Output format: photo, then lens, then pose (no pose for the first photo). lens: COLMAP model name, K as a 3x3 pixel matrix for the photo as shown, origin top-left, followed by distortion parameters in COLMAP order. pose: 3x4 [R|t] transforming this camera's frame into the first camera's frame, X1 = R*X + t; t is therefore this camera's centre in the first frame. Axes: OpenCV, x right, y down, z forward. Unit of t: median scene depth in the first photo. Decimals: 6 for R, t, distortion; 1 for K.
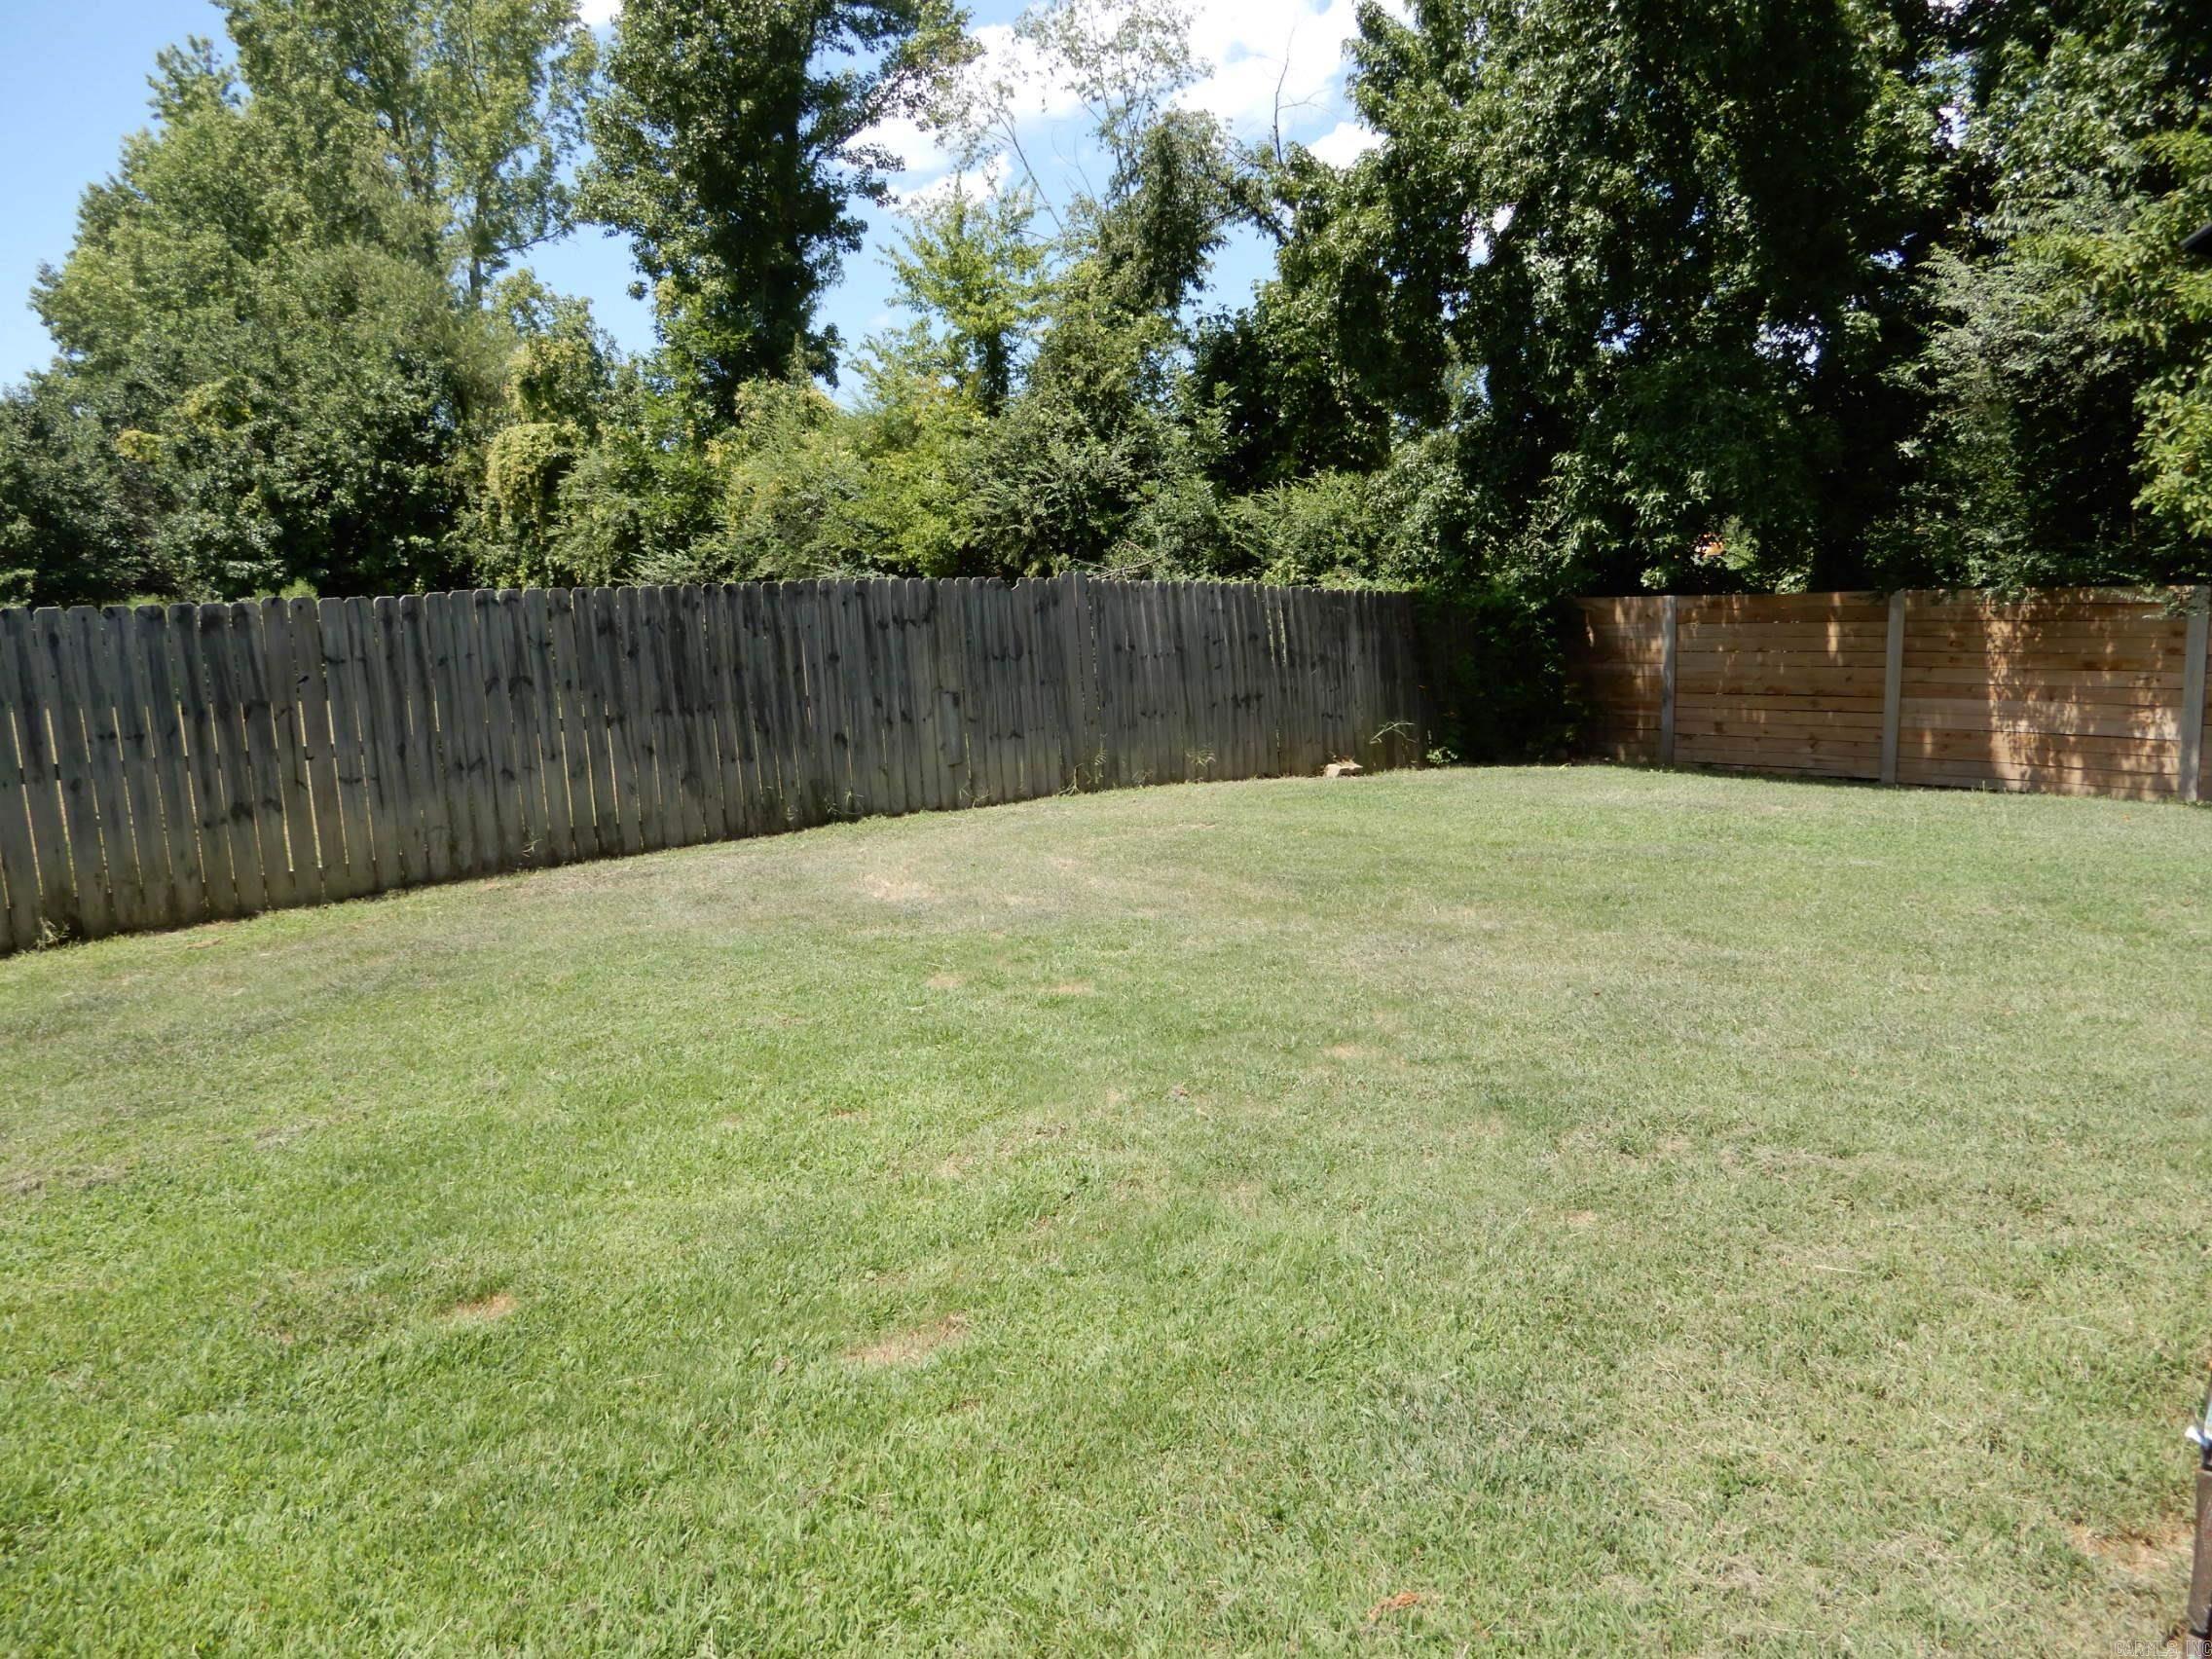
lens RADIAL K [[1575.6, 0, 1110.1], [0, 1575.6, 828.8], [0, 0, 1]] dist [0.002741, -0.003579]
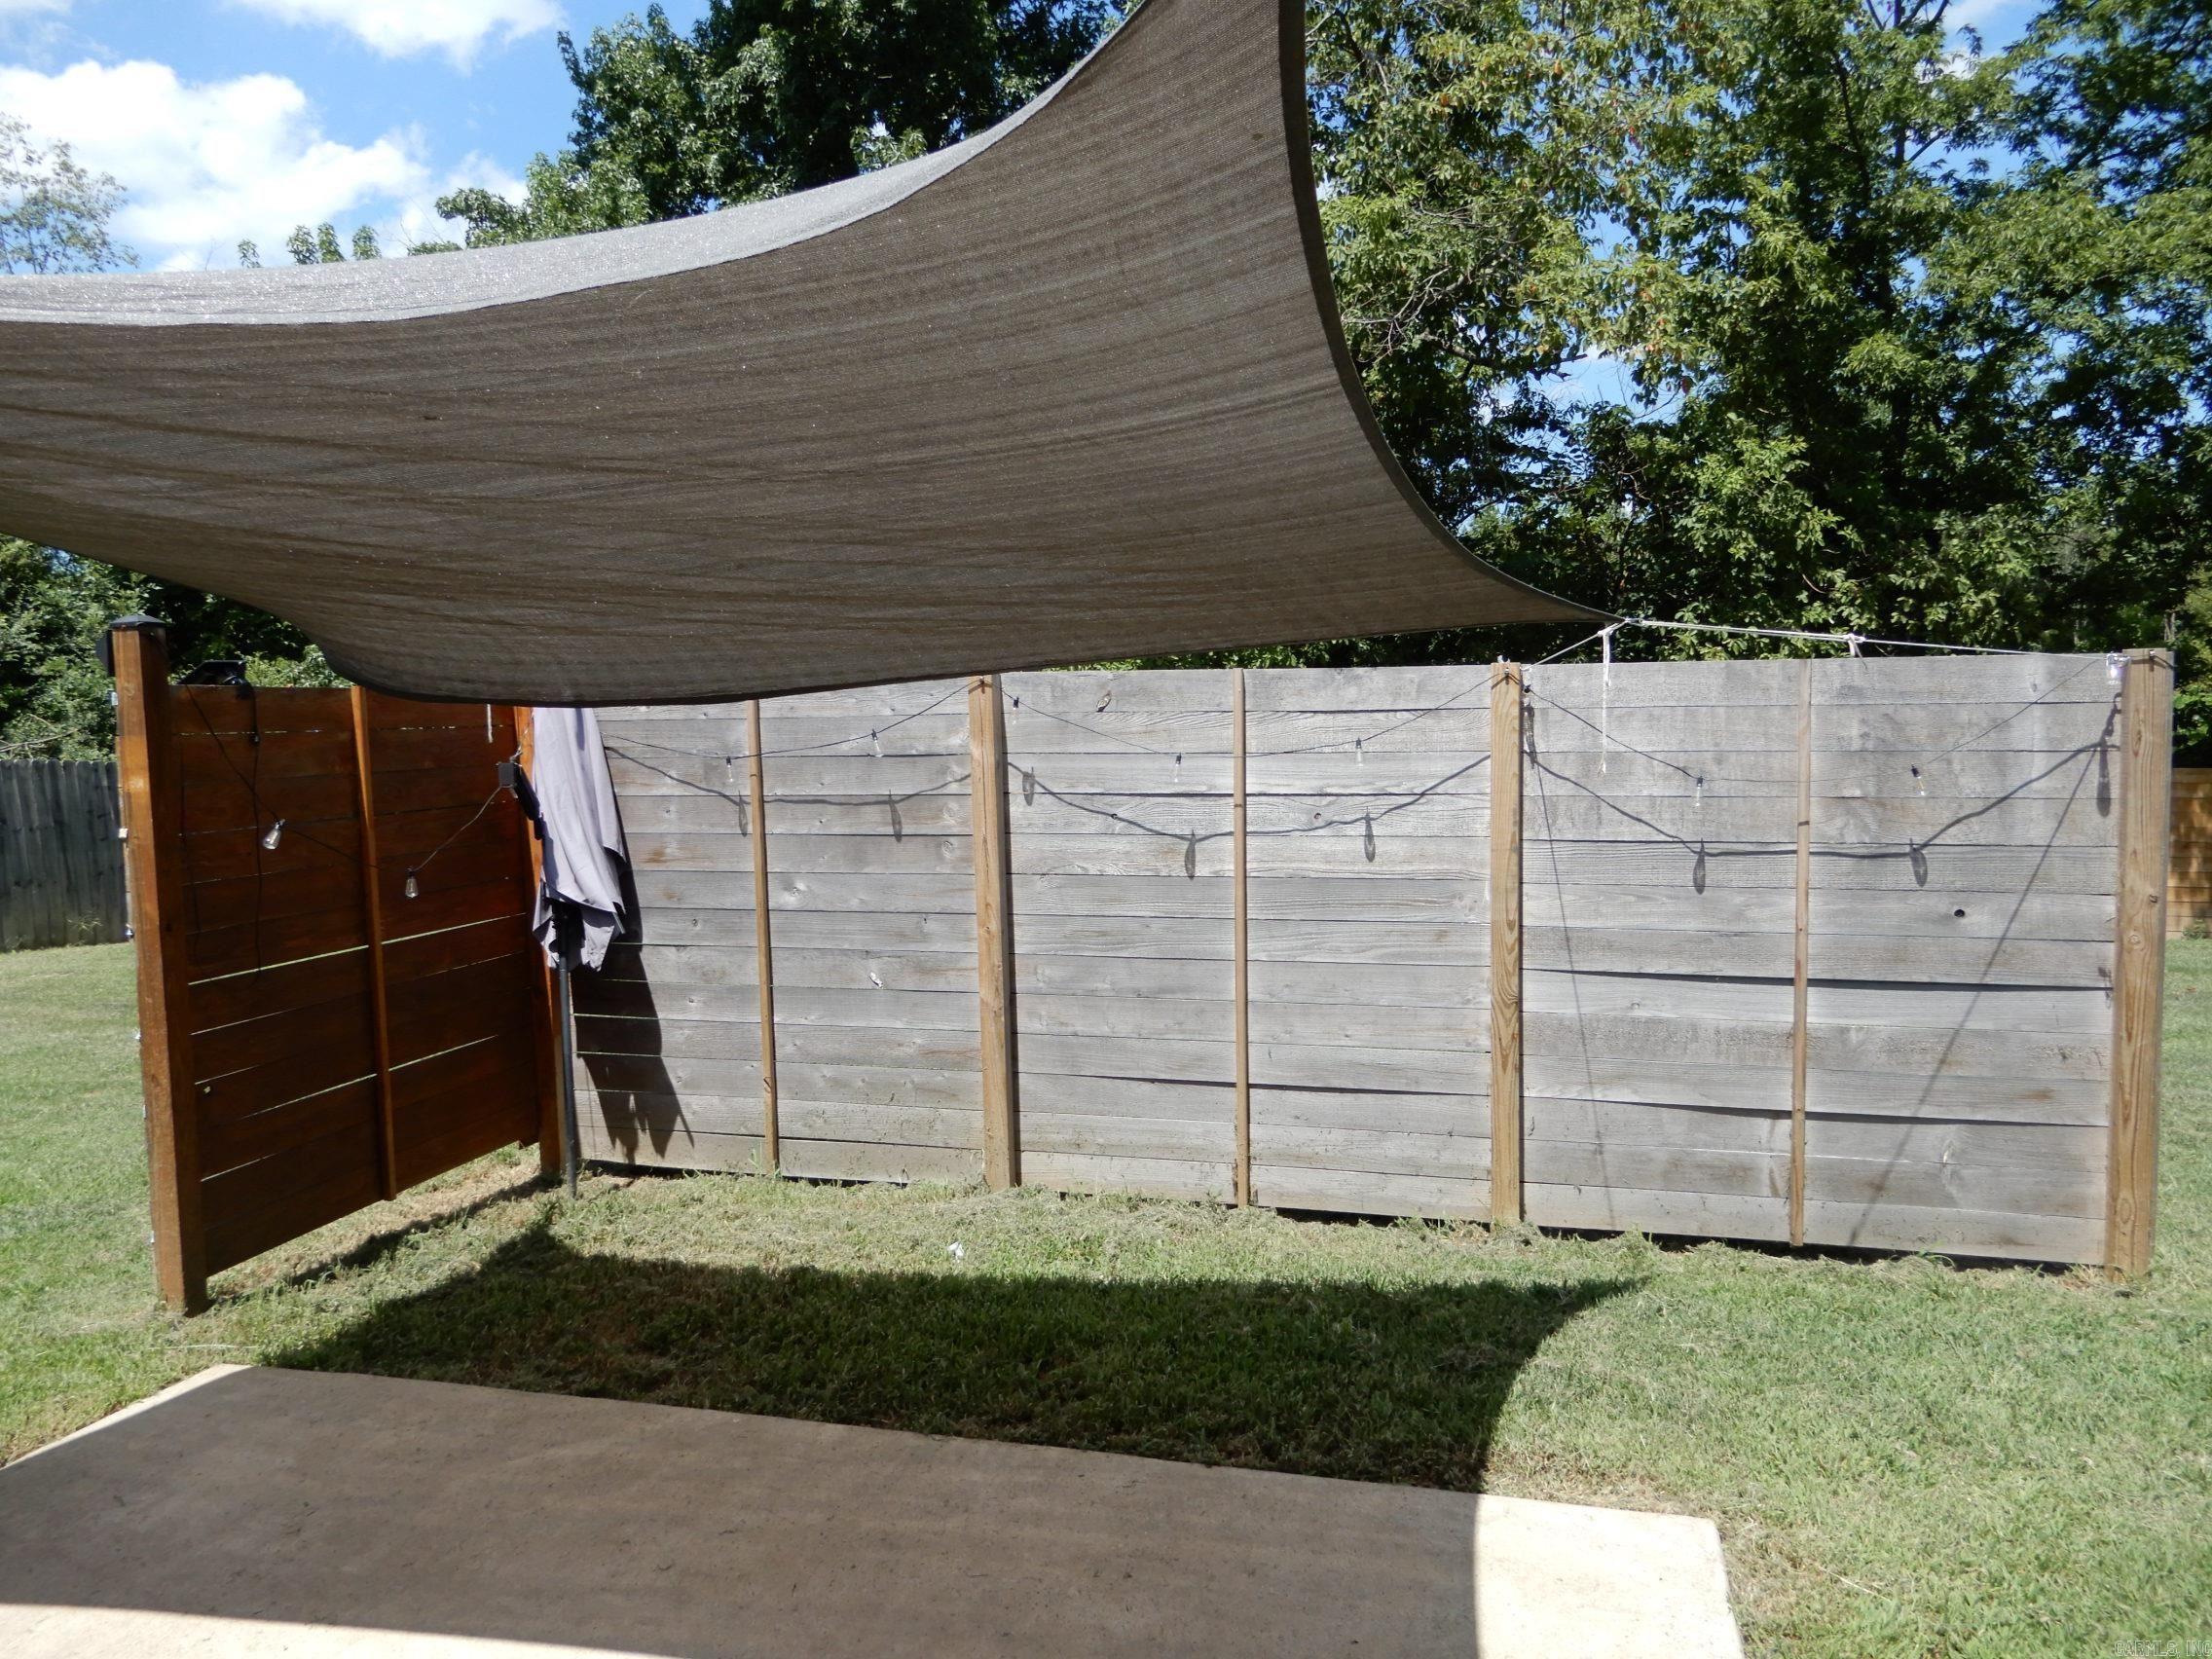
lens RADIAL K [[1575.6, 0, 1100.5], [0, 1575.6, 824.5], [0, 0, 1]] dist [0.002741, -0.003579]
pose [[0.837606, -0.008668, 0.546206, 0.031151], [0.070942, 0.993133, -0.093030, 0.022613], [-0.541648, 0.116672, 0.832469, -0.163979]]
